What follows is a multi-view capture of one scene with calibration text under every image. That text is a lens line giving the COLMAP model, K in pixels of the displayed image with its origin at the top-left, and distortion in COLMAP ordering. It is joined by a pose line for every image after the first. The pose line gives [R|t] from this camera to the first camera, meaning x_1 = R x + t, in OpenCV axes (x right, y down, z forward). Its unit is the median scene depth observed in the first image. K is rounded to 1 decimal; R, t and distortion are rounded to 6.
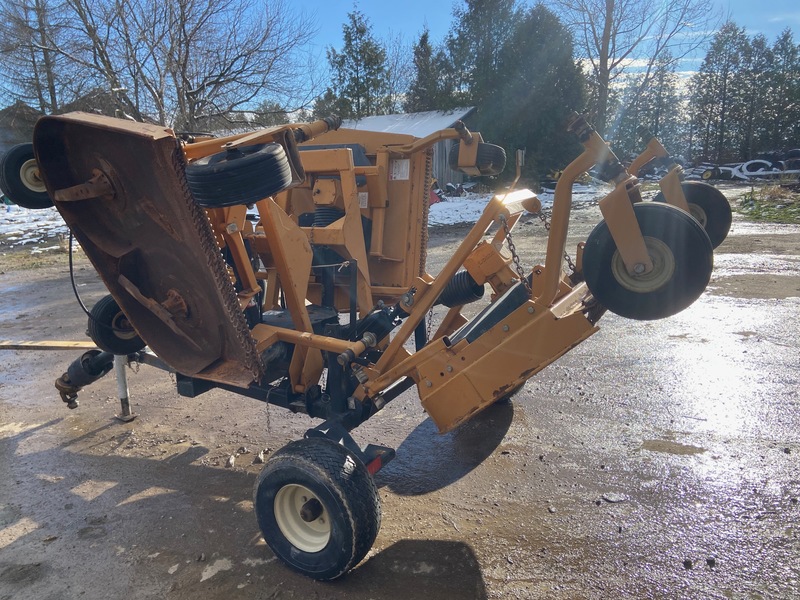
lens RADIAL K [[611.8, 0, 400.0], [0, 611.8, 300.0], [0, 0, 1]] dist [0.115588, -0.137292]
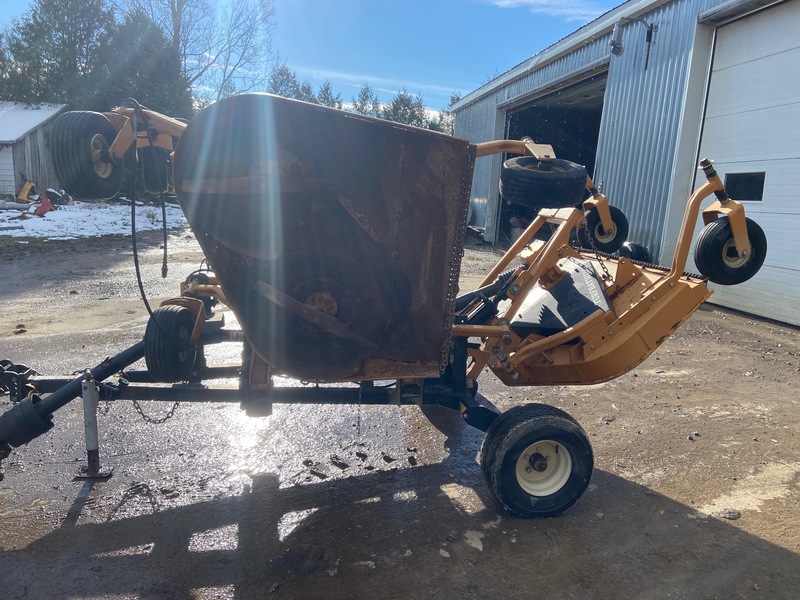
lens RADIAL K [[611.8, 0, 400.0], [0, 611.8, 300.0], [0, 0, 1]] dist [0.115588, -0.137292]
pose [[0.740796, -0.058423, 0.669184, -0.140861], [0.076913, 0.997036, 0.001903, -0.000059], [-0.667312, 0.050059, 0.743094, 0.033166]]
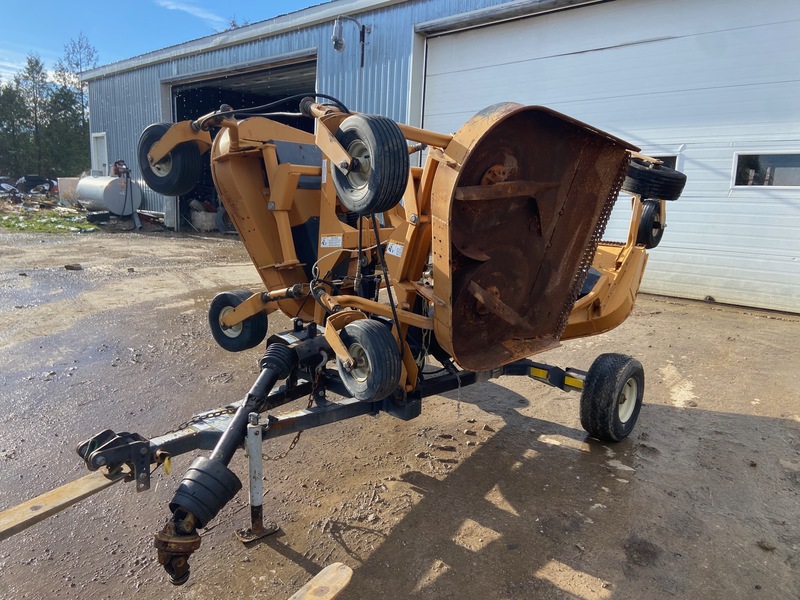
lens RADIAL K [[611.8, 0, 400.0], [0, 611.8, 300.0], [0, 0, 1]] dist [0.115588, -0.137292]
pose [[0.186193, -0.148206, 0.971271, -0.214283], [0.169989, 0.978509, 0.116724, -0.021983], [-0.967696, 0.143372, 0.207385, 0.145760]]
